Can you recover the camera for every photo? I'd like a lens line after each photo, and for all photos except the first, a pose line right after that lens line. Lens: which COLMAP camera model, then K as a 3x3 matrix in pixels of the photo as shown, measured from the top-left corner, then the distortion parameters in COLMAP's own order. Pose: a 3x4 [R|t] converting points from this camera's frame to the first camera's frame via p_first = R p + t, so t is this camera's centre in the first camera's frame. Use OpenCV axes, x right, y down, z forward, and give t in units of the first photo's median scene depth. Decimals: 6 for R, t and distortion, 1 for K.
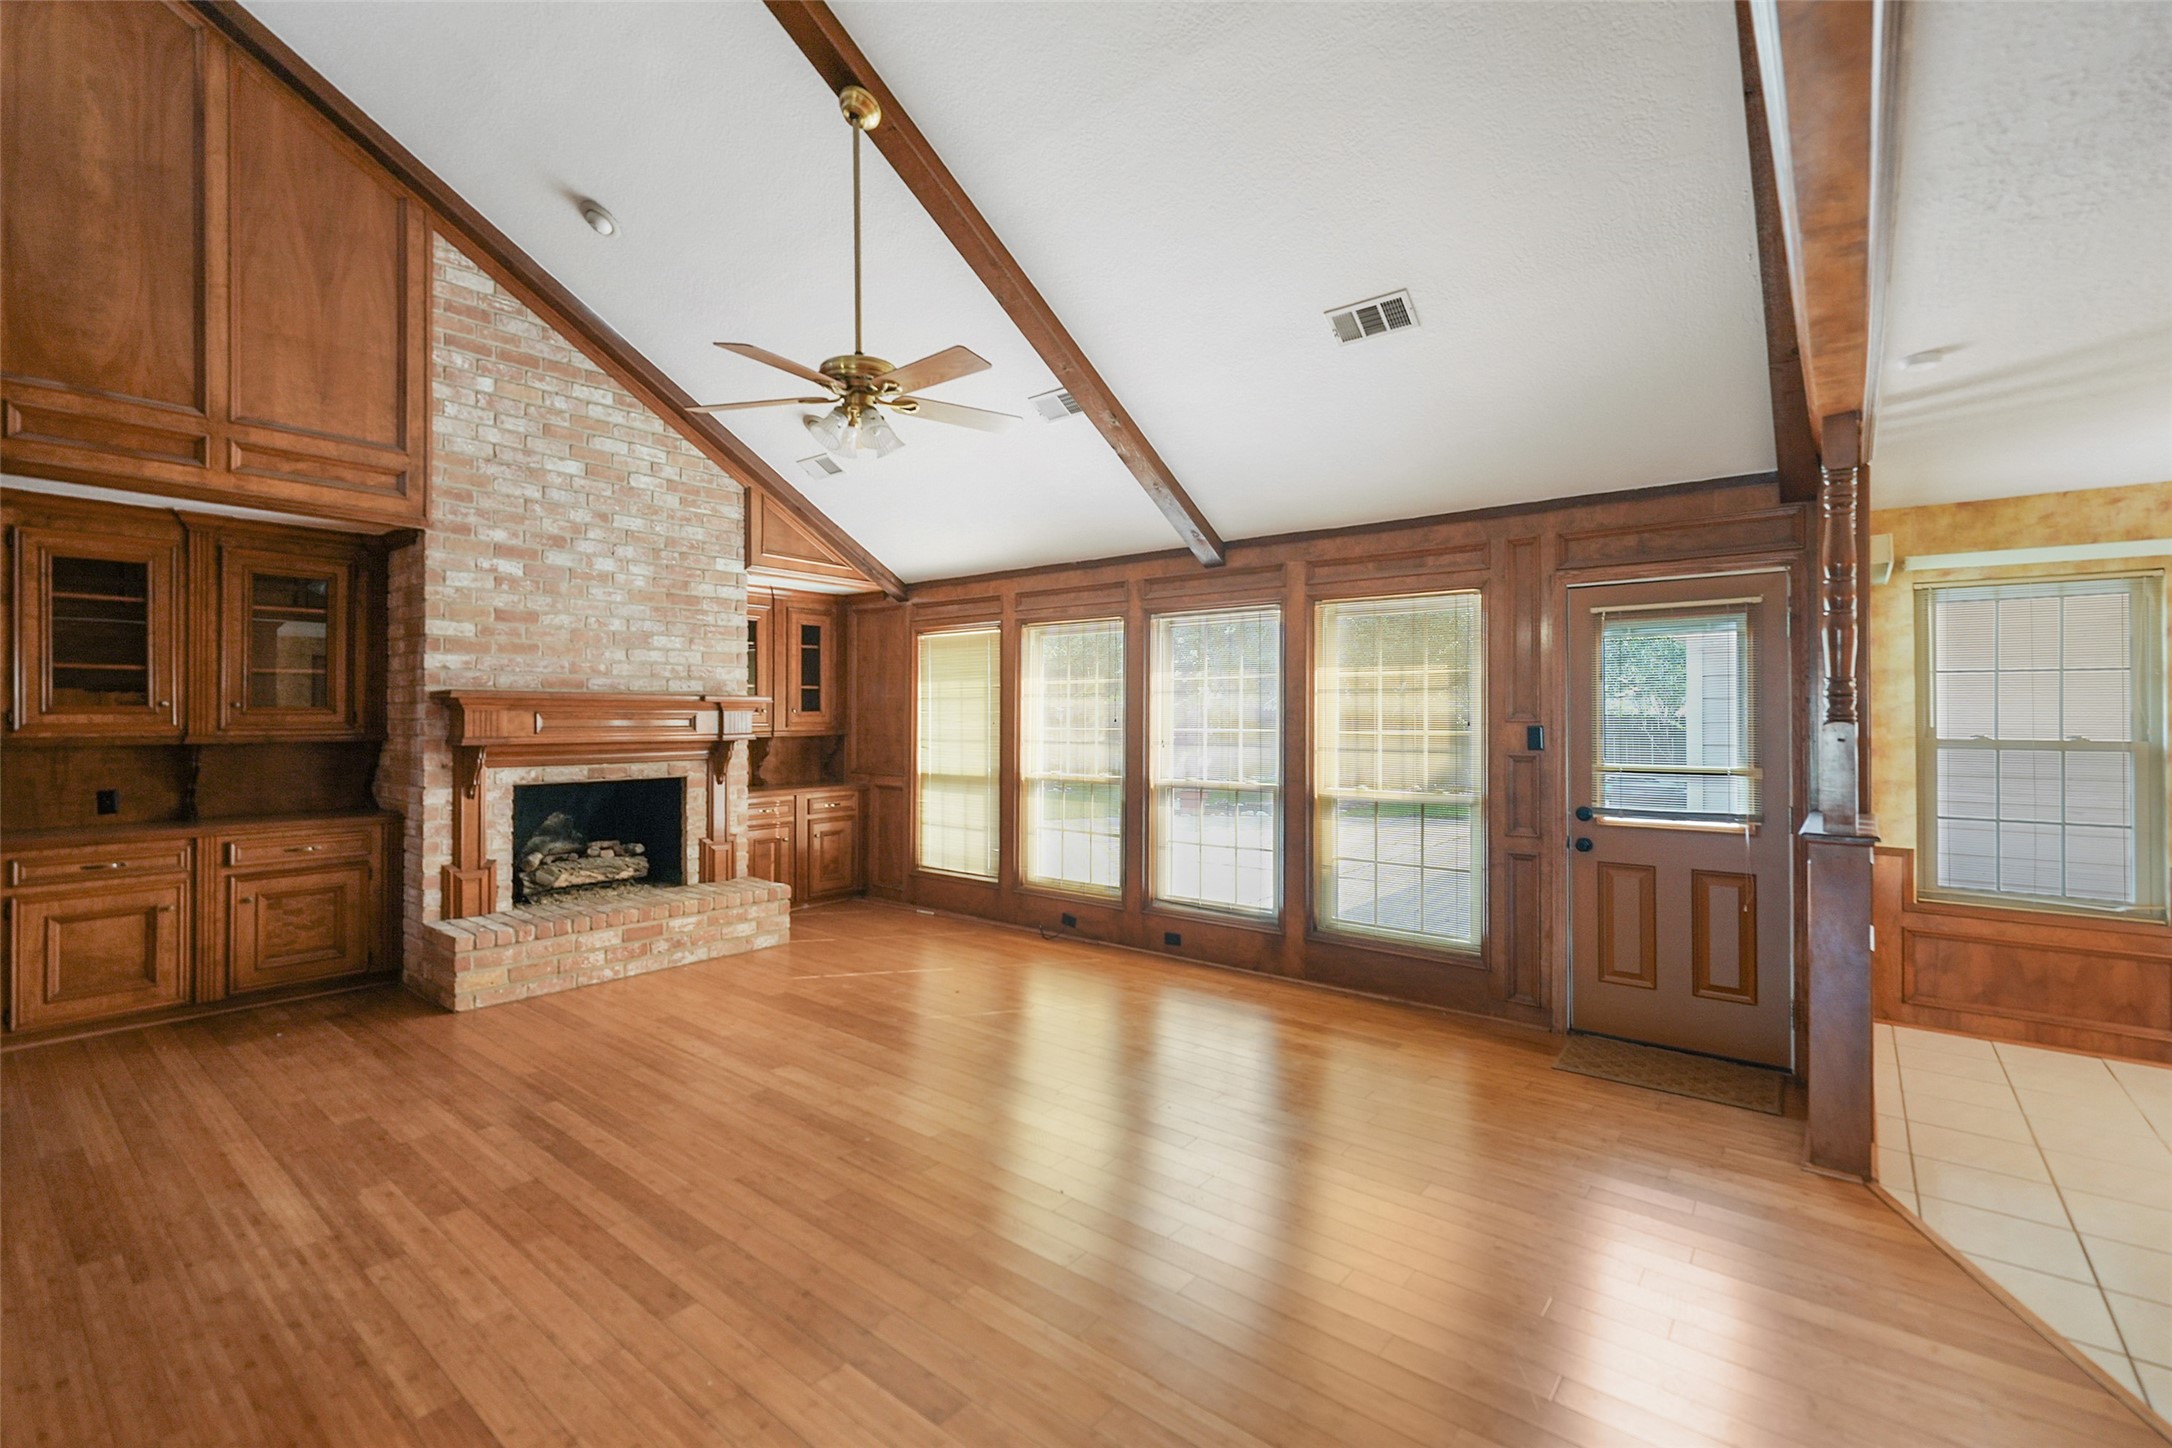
lens RADIAL K [[933.9, 0, 1082.3], [0, 933.9, 715.4], [0, 0, 1]] dist [-0.004381, 0.000319]
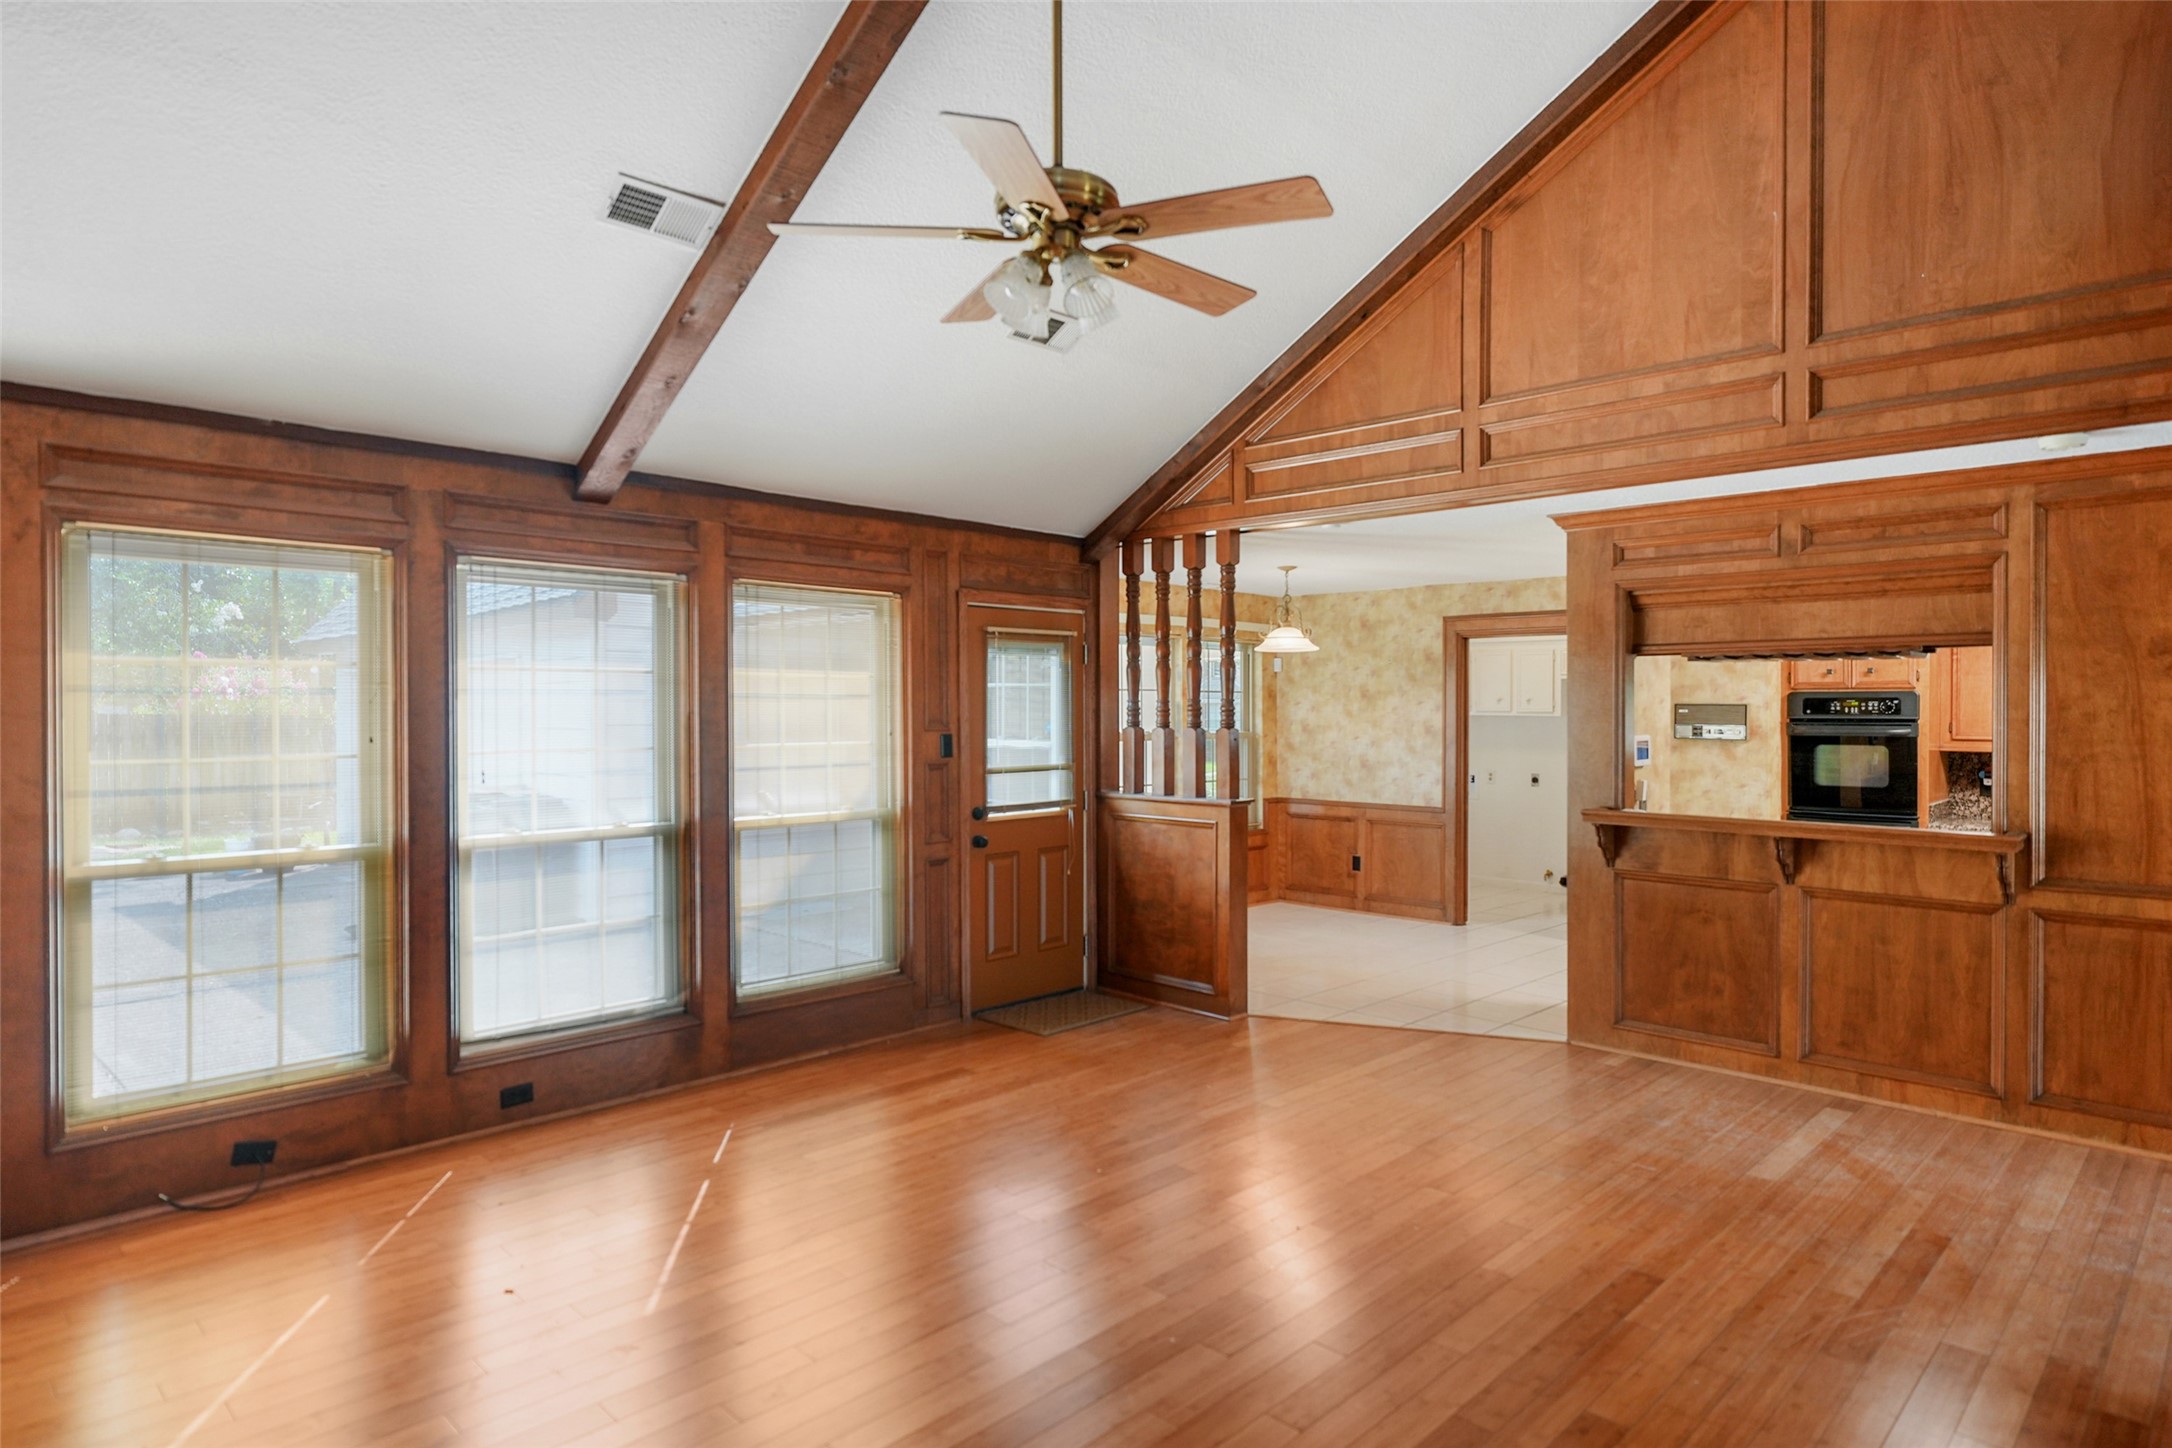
lens RADIAL K [[1205.2, 0, 1078.4], [0, 1205.2, 726.1], [0, 0, 1]] dist [0.015188, -0.000866]
pose [[0.110813, -0.013629, 0.993748, -0.750520], [0.001493, 0.999907, 0.013547, -0.014148], [-0.993840, -0.000017, 0.110823, 0.636160]]
